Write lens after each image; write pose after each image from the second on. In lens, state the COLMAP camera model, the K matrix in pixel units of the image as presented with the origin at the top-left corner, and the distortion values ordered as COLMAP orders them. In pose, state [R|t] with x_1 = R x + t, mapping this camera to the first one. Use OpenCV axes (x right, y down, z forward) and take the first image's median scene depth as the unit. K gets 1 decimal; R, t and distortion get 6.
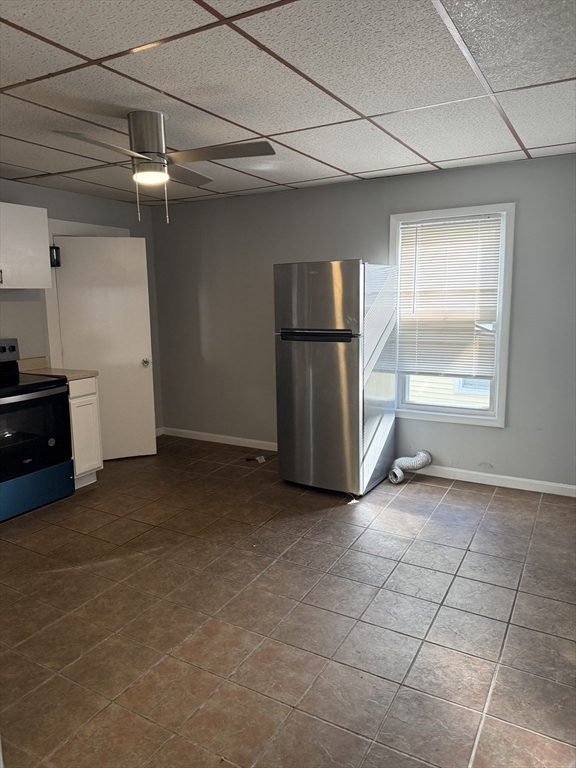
lens RADIAL K [[560.4, 0, 287.3], [0, 560.4, 374.6], [0, 0, 1]] dist [0.080581, -0.070360]
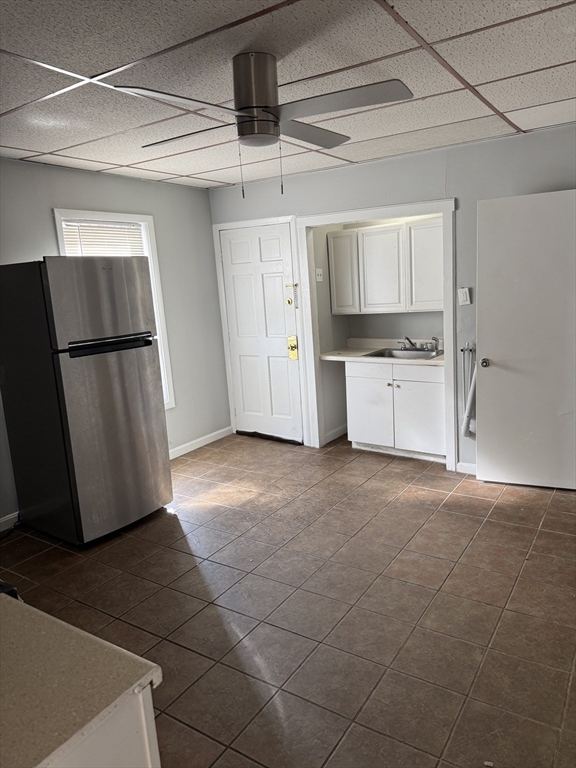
lens RADIAL K [[532.1, 0, 314.0], [0, 532.1, 373.2], [0, 0, 1]] dist [0.057314, -0.055578]
pose [[0.026694, -0.159933, 0.986767, -0.889851], [0.196730, 0.968655, 0.151675, -0.108536], [-0.980094, 0.190077, 0.057321, 0.805475]]
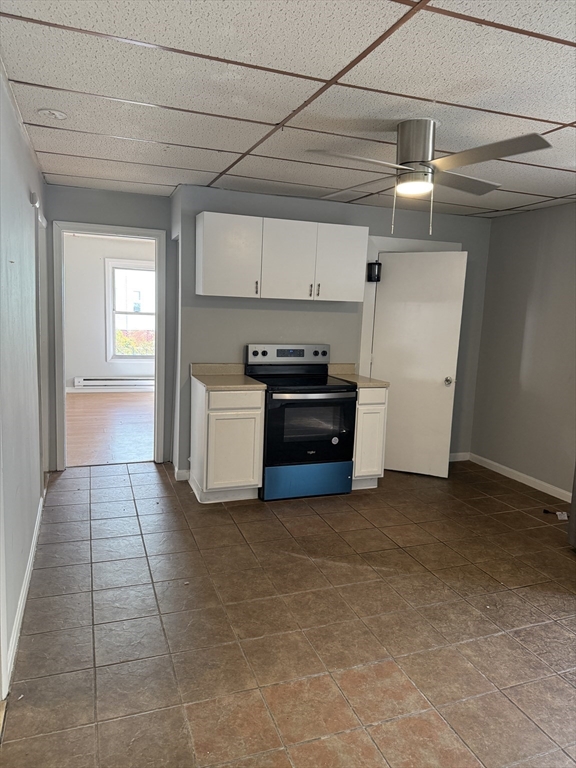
lens RADIAL K [[559.4, 0, 287.1], [0, 559.4, 382.1], [0, 0, 1]] dist [0.076310, -0.078524]
pose [[0.766927, 0.136626, -0.627022, 0.205688], [-0.146839, 0.988513, 0.035790, -0.020984], [0.624709, 0.064622, 0.778179, 0.116870]]
